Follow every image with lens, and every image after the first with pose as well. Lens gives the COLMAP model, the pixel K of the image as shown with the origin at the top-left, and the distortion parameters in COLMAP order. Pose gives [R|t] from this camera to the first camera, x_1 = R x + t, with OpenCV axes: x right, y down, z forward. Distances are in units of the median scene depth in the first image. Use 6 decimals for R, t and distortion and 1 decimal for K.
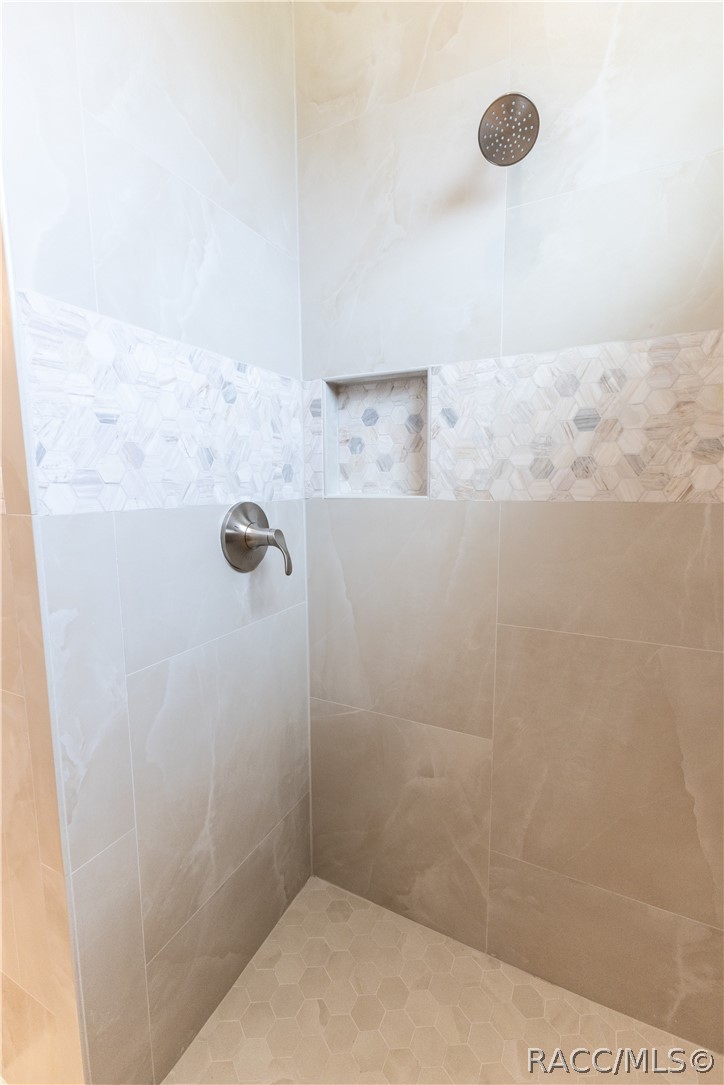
lens RADIAL K [[466.9, 0, 362.0], [0, 466.9, 542.5], [0, 0, 1]] dist [0.003355, 0.000646]
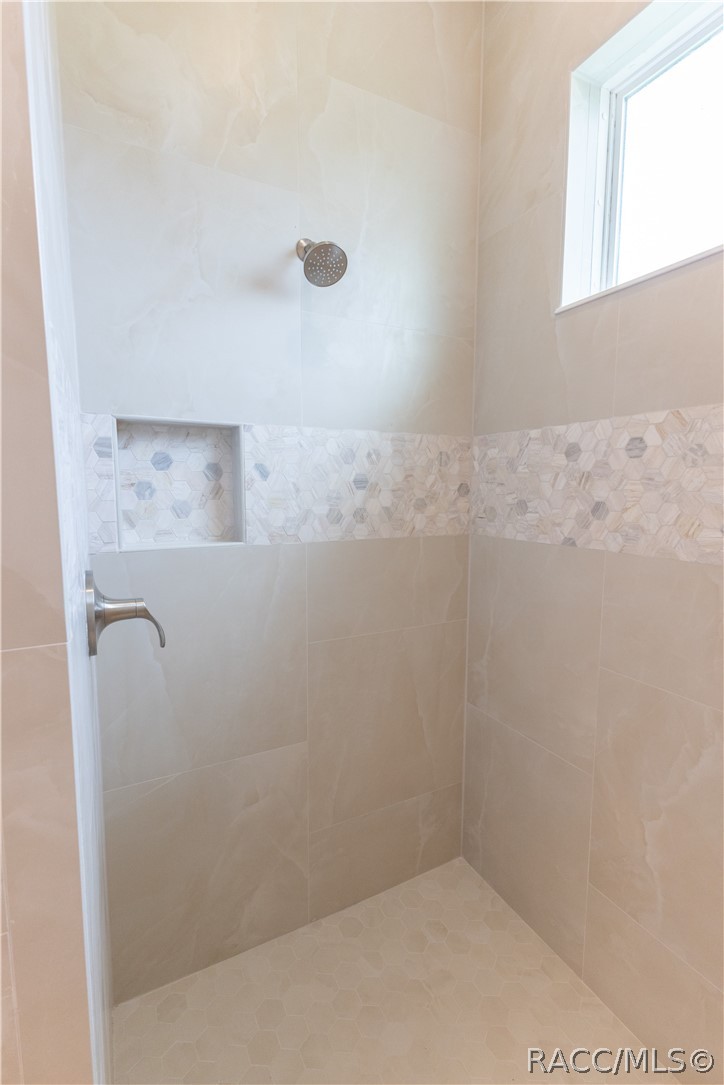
lens RADIAL K [[491.8, 0, 362.0], [0, 491.8, 542.5], [0, 0, 1]] dist [-0.000511, -0.000047]
pose [[0.580061, -0.084197, 0.810210, -0.667563], [0.095792, 0.994793, 0.034798, -0.121978], [-0.808921, 0.057427, 0.585106, 0.132305]]
